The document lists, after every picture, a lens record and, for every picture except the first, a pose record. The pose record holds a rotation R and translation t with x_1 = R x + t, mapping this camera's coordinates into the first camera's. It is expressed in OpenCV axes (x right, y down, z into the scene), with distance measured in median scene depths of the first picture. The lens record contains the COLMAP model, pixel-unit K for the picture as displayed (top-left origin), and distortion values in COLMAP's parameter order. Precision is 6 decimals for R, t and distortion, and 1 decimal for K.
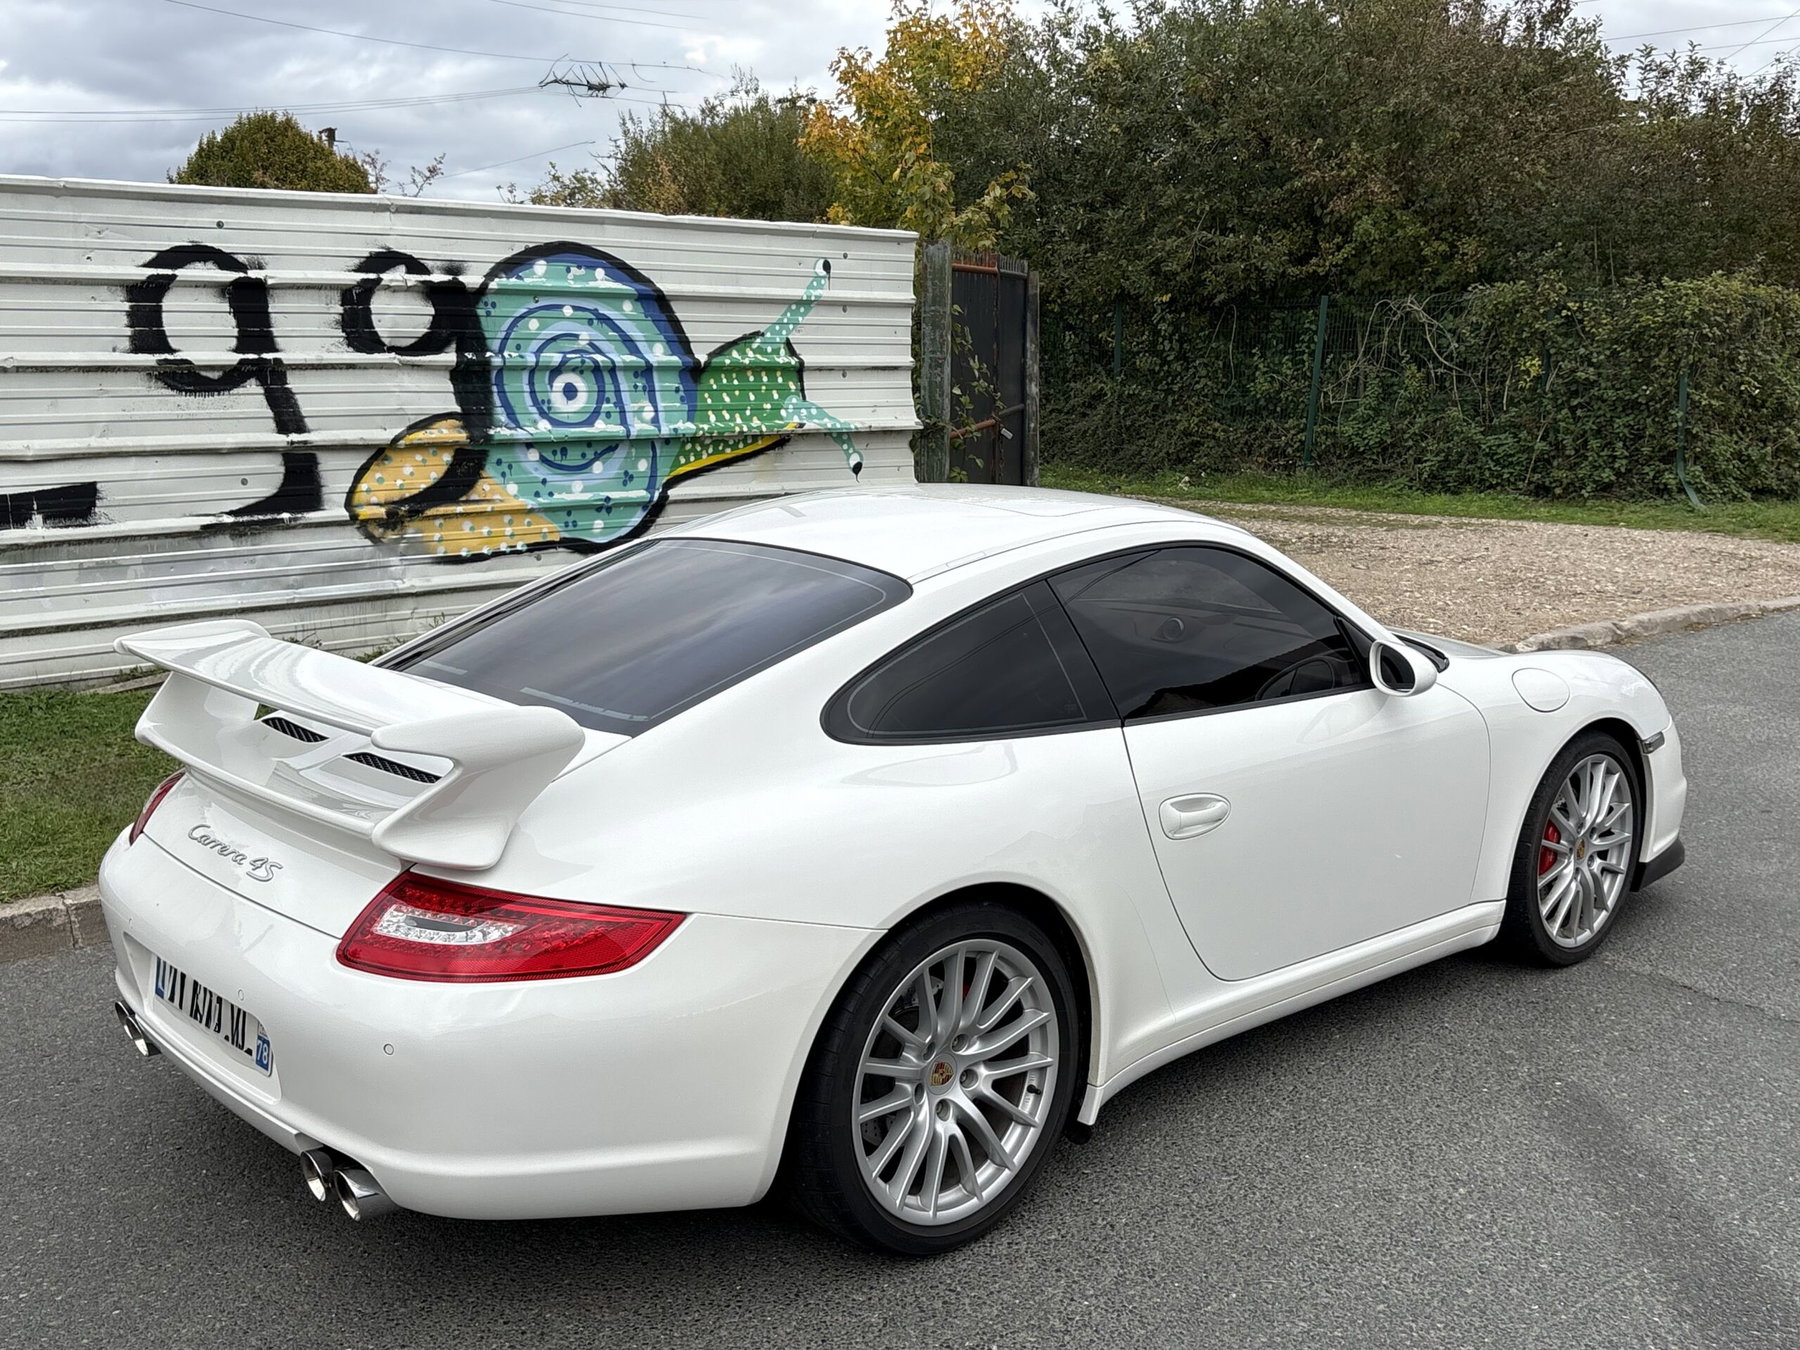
lens RADIAL K [[1861.4, 0, 909.3], [0, 1861.4, 674.6], [0, 0, 1]] dist [-0.050927, 0.000000]
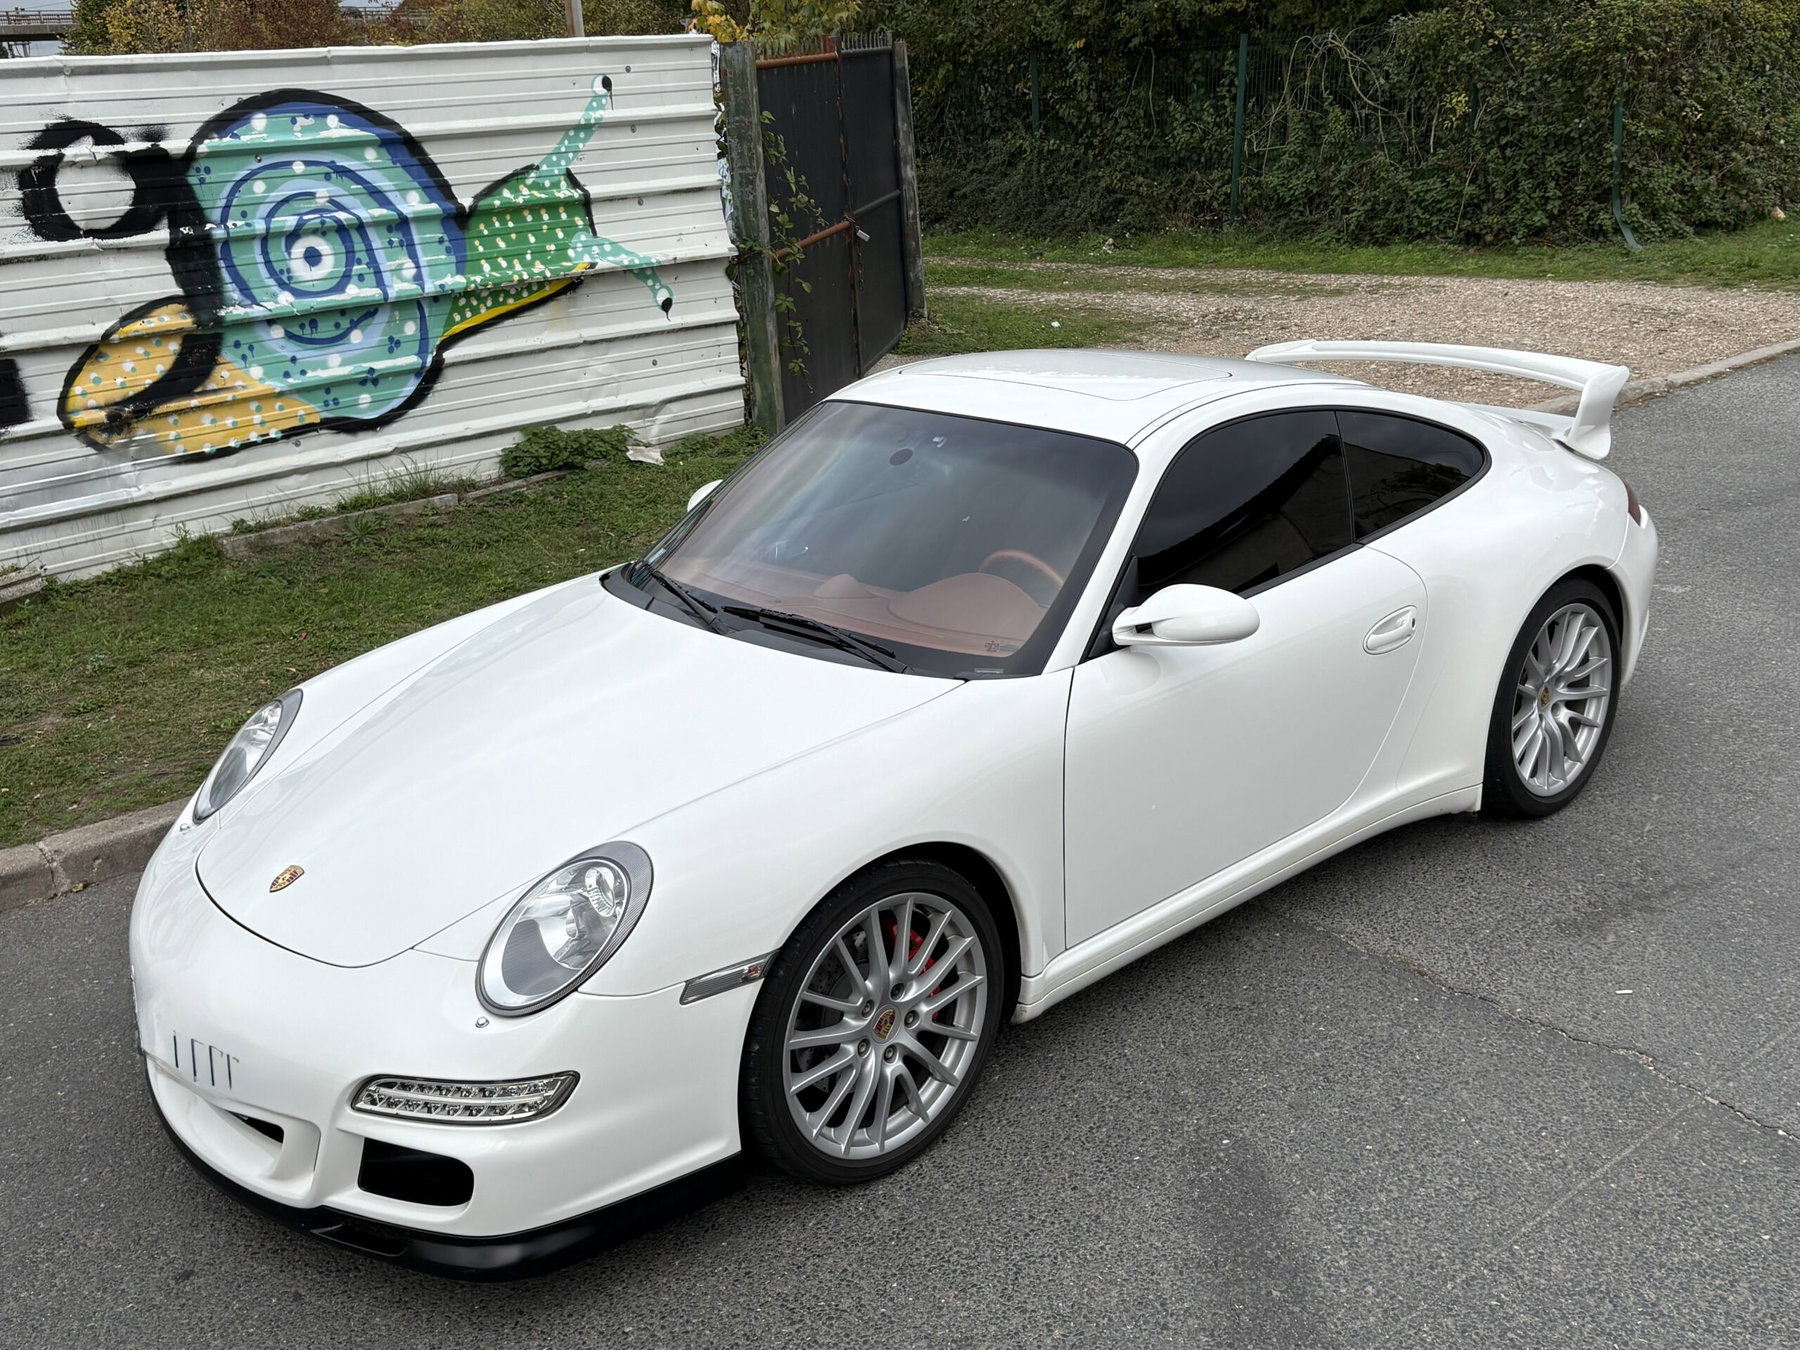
lens RADIAL K [[1861.4, 0, 974.4], [0, 1861.4, 639.4], [0, 0, 1]] dist [-0.050927, 0.000000]
pose [[0.997581, -0.068639, 0.010968, 0.082473], [0.066676, 0.989517, 0.128105, -0.044437], [-0.019646, -0.127064, 0.991700, 0.058600]]
